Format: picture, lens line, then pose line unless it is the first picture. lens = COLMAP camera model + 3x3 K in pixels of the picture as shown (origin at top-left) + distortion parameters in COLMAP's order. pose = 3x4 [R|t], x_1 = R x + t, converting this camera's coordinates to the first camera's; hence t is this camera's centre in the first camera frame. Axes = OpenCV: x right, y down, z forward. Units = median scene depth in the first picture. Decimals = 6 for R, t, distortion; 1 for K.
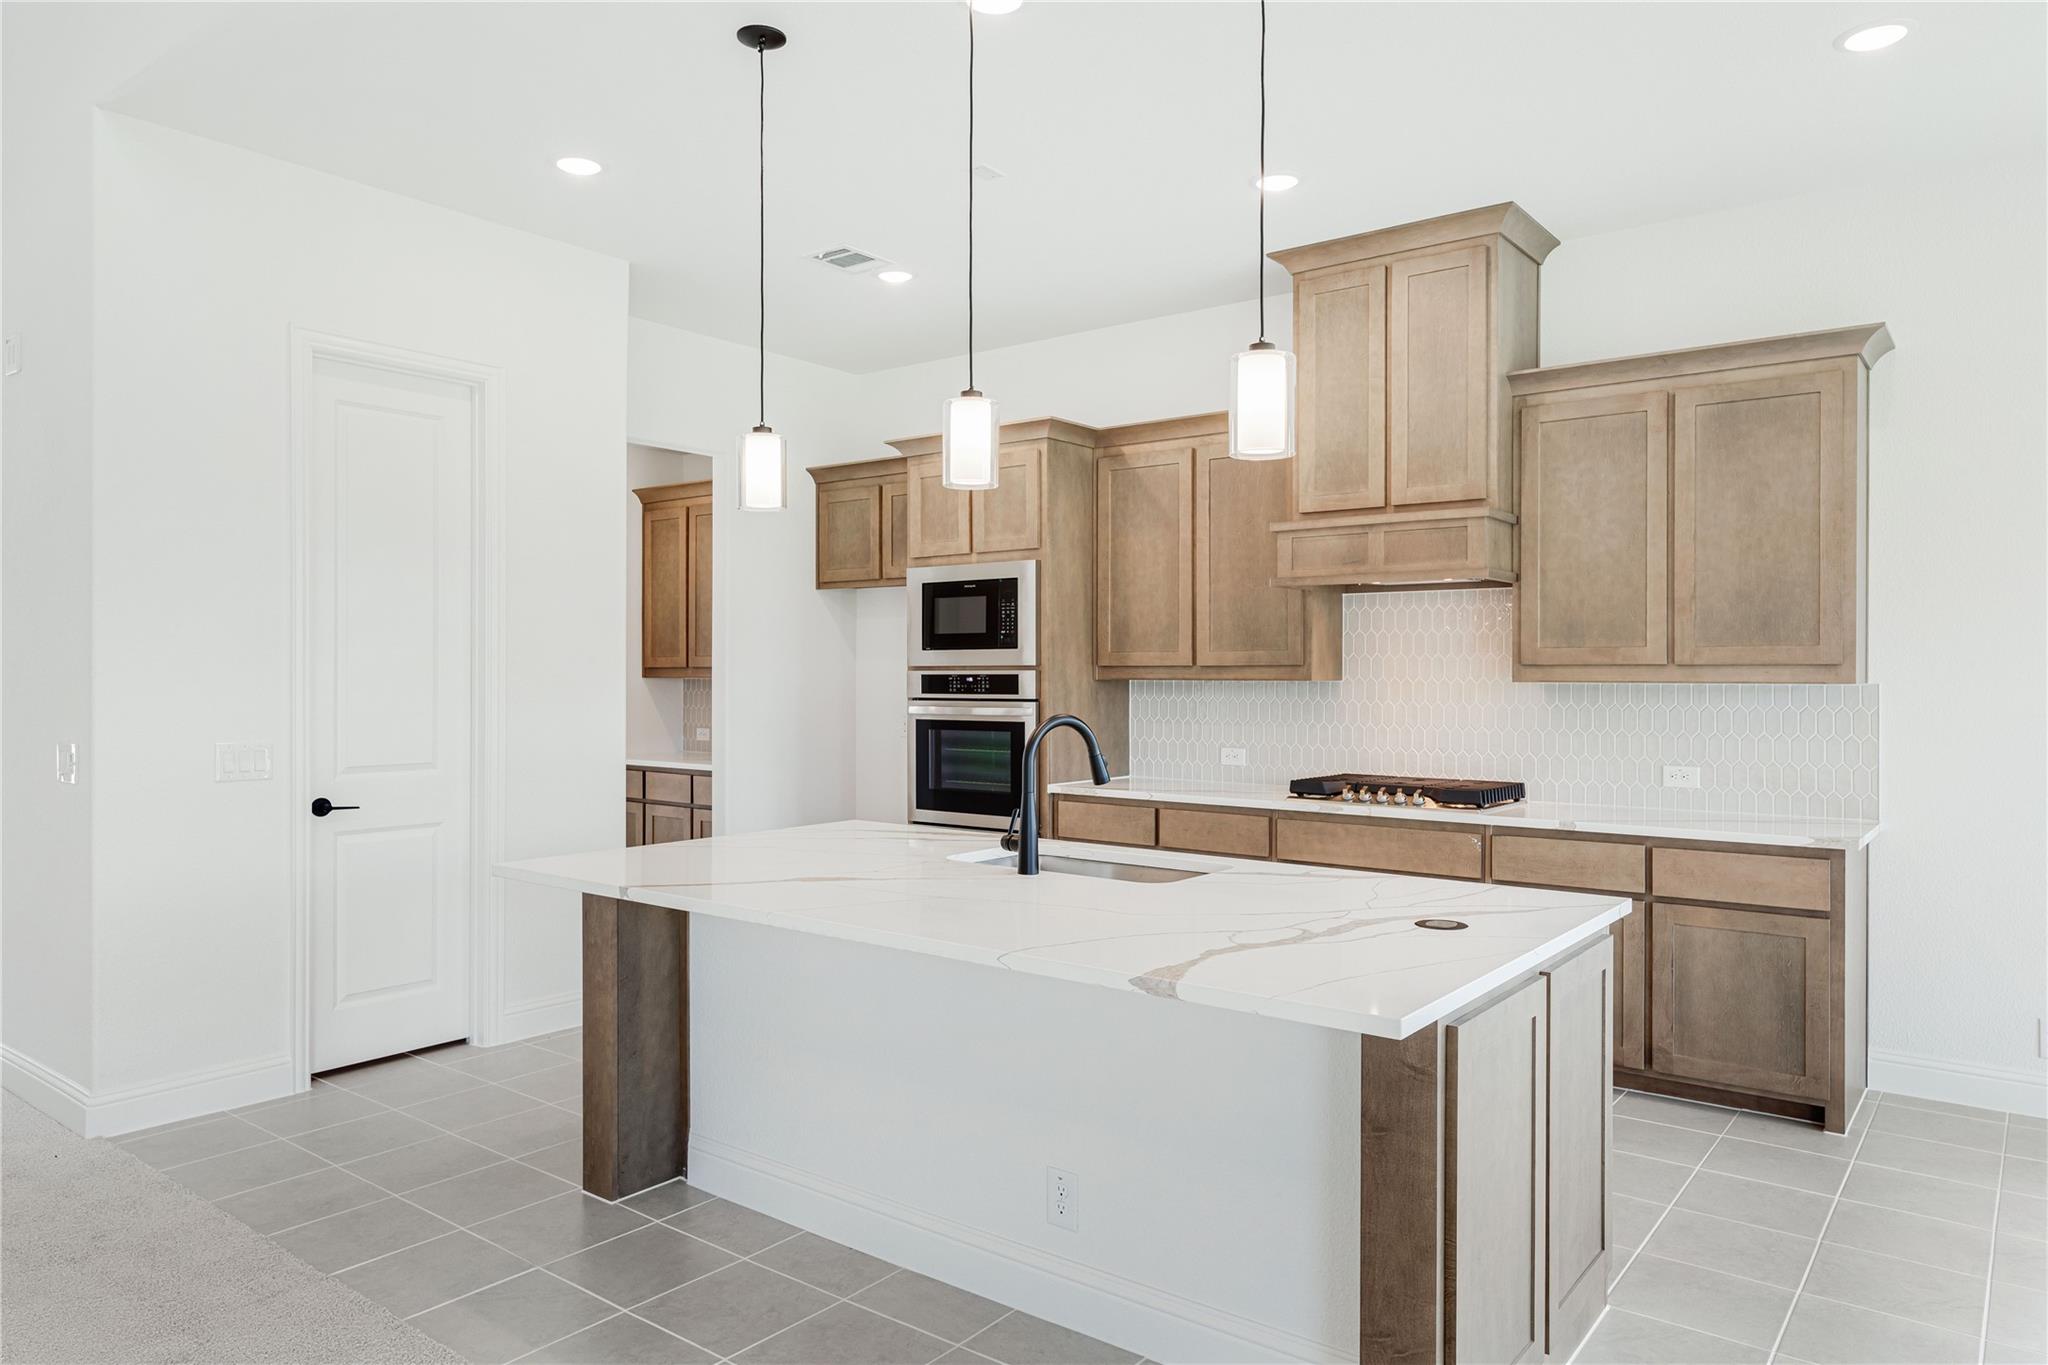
lens RADIAL K [[1310.1, 0, 1065.1], [0, 1310.1, 676.2], [0, 0, 1]] dist [-0.001460, 0.001156]
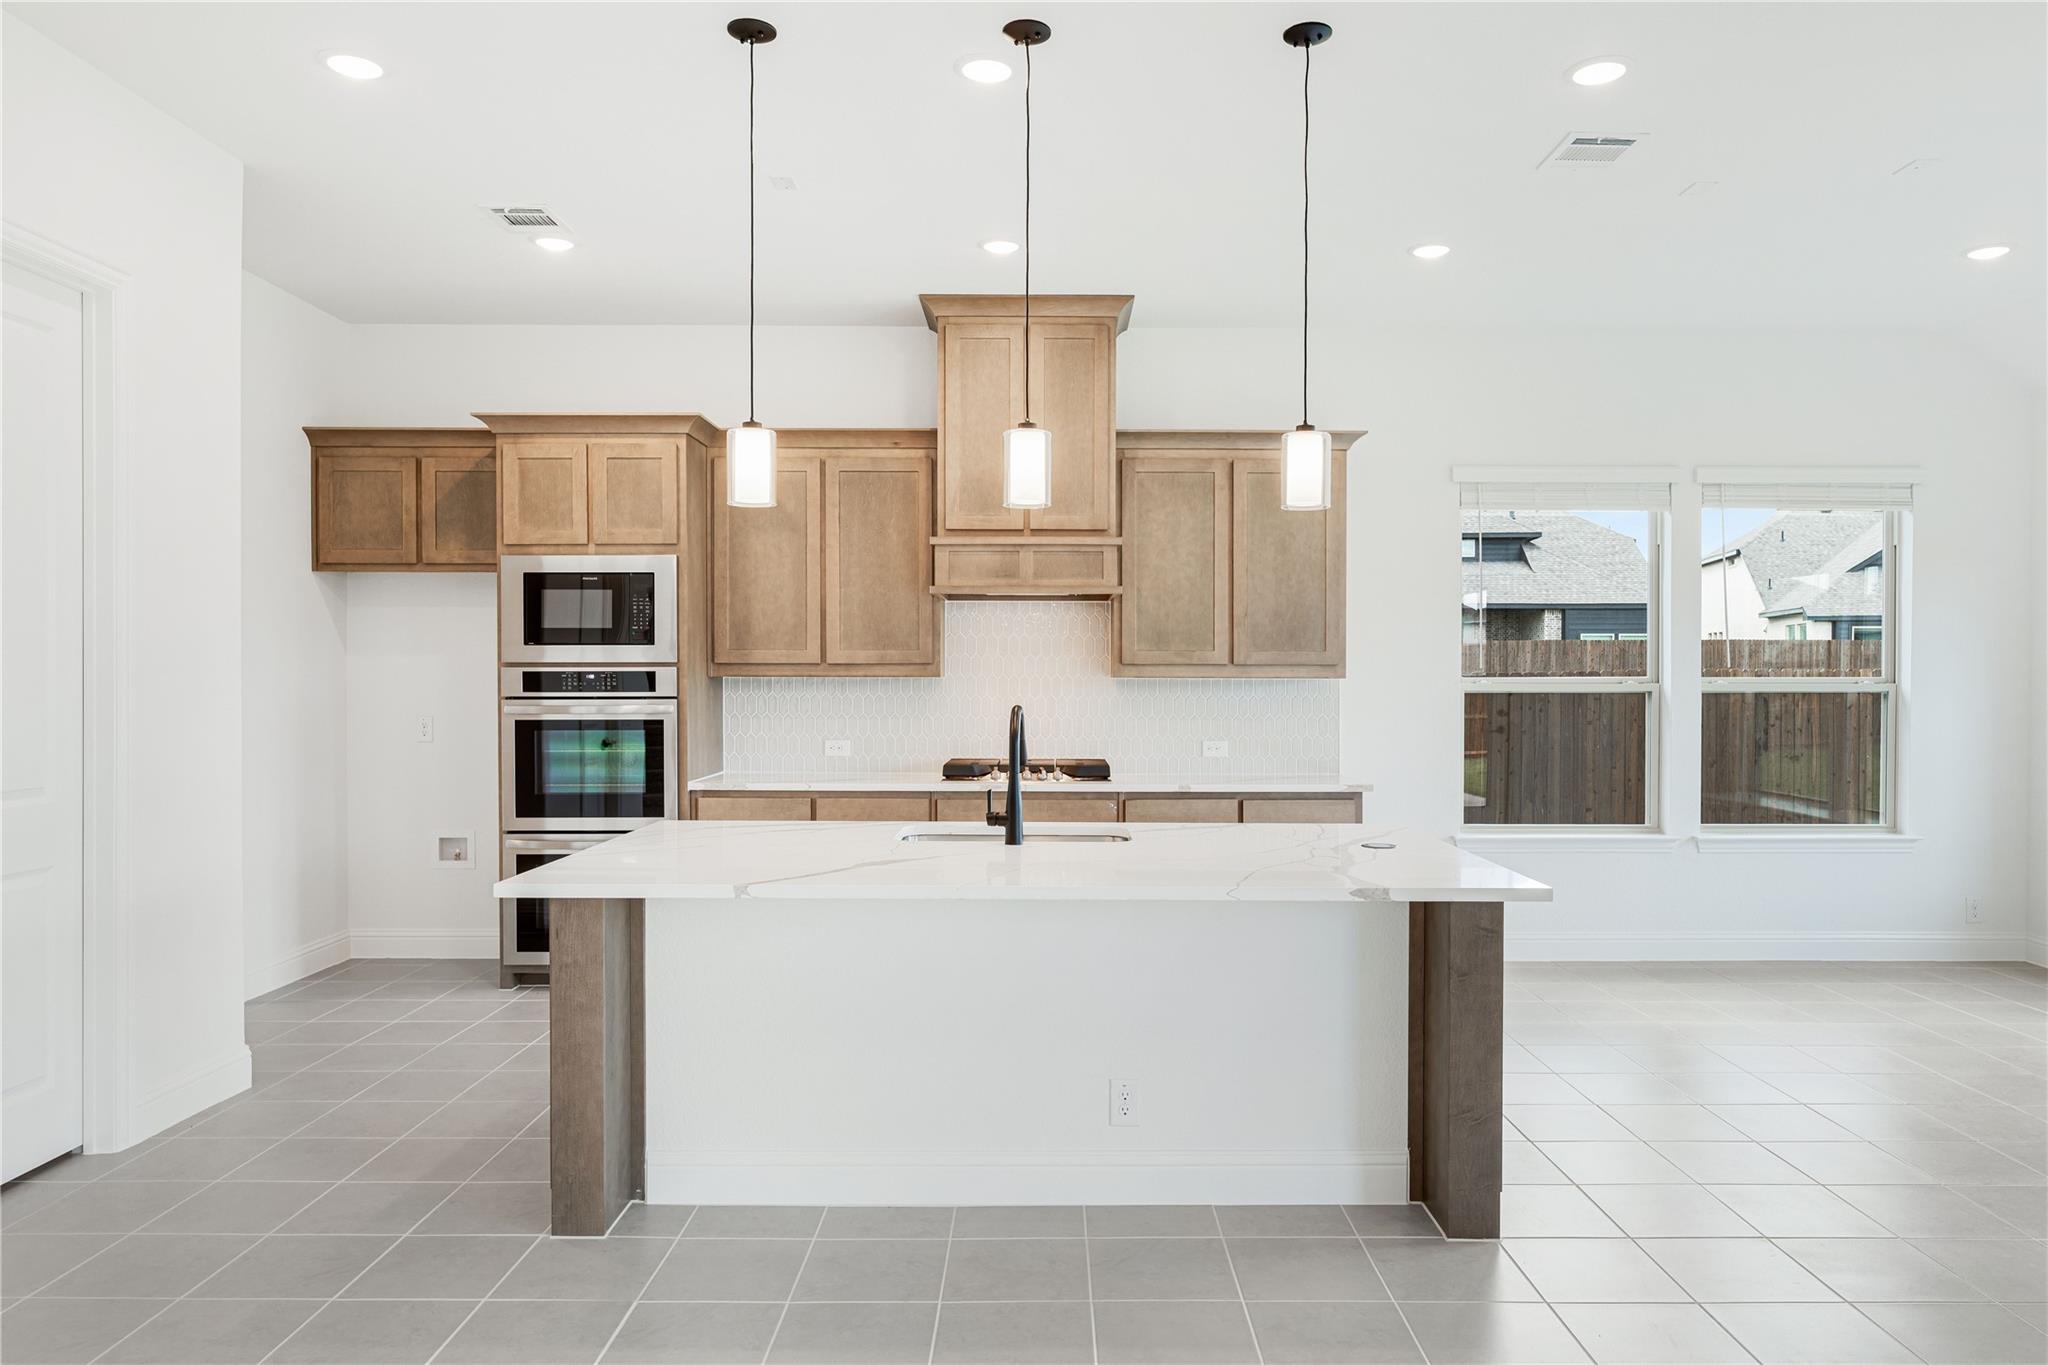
lens RADIAL K [[1310.1, 0, 1065.1], [0, 1310.1, 676.2], [0, 0, 1]] dist [-0.001460, 0.001156]
pose [[0.789402, -0.001017, 0.613876, -0.409806], [0.000306, 0.999999, 0.001264, 0.001188], [-0.613877, -0.000810, 0.789401, 0.039450]]
